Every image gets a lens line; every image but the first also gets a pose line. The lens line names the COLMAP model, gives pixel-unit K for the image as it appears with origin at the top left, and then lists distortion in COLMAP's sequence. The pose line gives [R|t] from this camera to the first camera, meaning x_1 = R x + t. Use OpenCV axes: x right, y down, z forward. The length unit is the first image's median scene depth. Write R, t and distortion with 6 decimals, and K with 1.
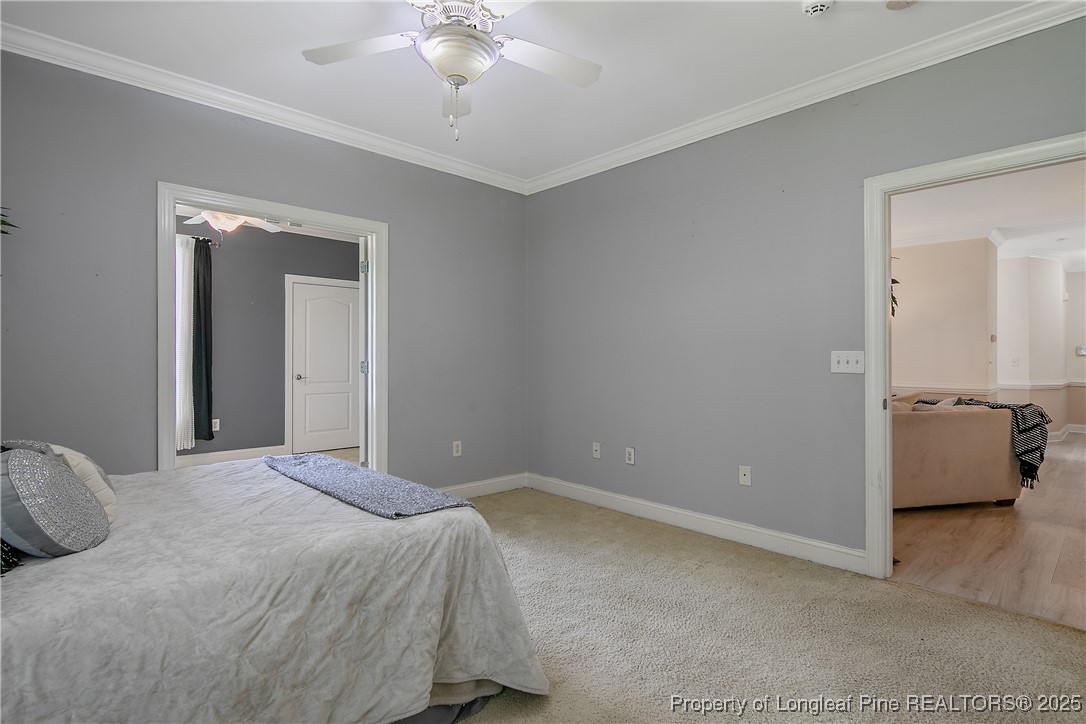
lens RADIAL K [[525.7, 0, 538.7], [0, 525.7, 358.9], [0, 0, 1]] dist [0.000200, -0.002481]
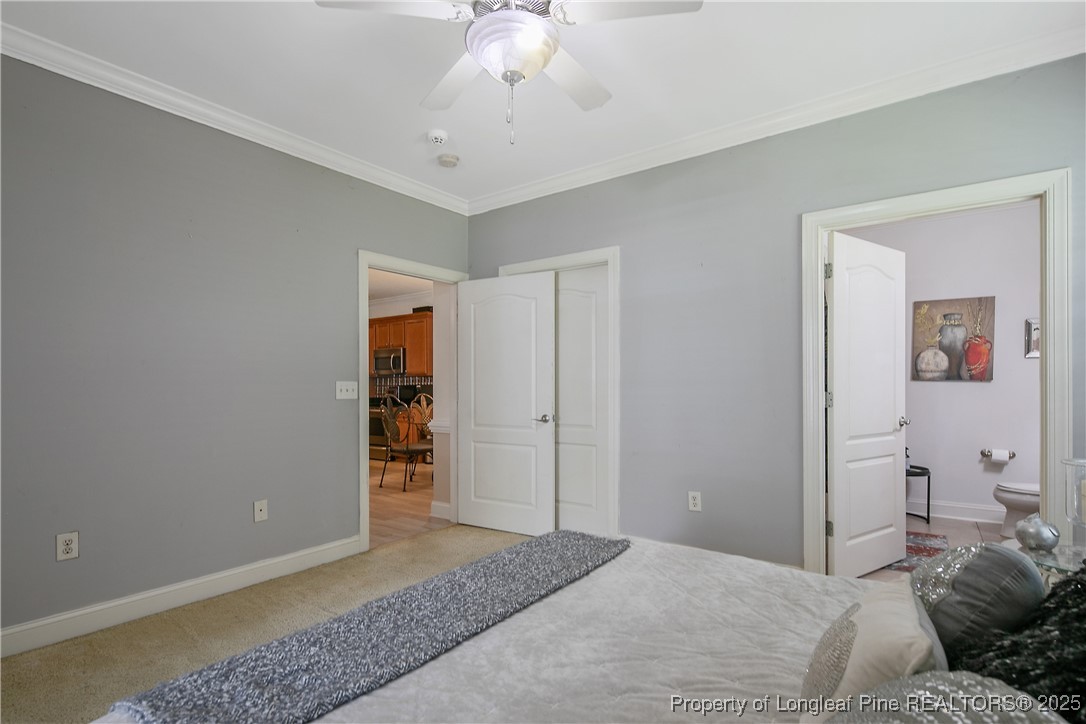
lens RADIAL K [[525.7, 0, 533.4], [0, 525.7, 389.8], [0, 0, 1]] dist [0.000200, -0.002481]
pose [[-0.143714, -0.013008, 0.989534, -0.707072], [0.004898, 0.999892, 0.013855, -0.010548], [-0.989607, 0.006838, -0.143635, 0.731767]]
